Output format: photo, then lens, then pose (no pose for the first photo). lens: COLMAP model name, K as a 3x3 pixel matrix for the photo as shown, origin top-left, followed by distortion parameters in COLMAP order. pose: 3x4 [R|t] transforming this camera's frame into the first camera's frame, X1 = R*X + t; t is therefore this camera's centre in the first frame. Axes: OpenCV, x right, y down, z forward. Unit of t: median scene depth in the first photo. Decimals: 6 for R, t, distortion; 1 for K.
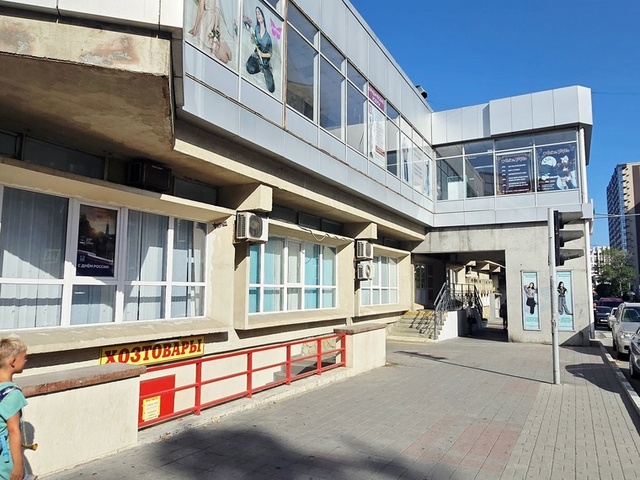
lens RADIAL K [[486.0, 0, 320.0], [0, 486.0, 240.0], [0, 0, 1]] dist [-0.002017, -0.001829]
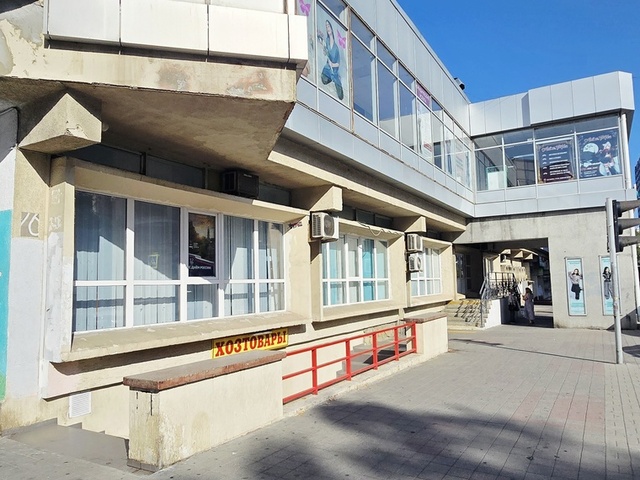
lens RADIAL K [[493.9, 0, 320.3], [0, 493.9, 244.7], [0, 0, 1]] dist [-0.001783, 0.002724]
pose [[0.998751, -0.034316, -0.036328, -0.102789], [0.035186, 0.999103, 0.023568, -0.010714], [0.035487, -0.024817, 0.999062, -0.083788]]
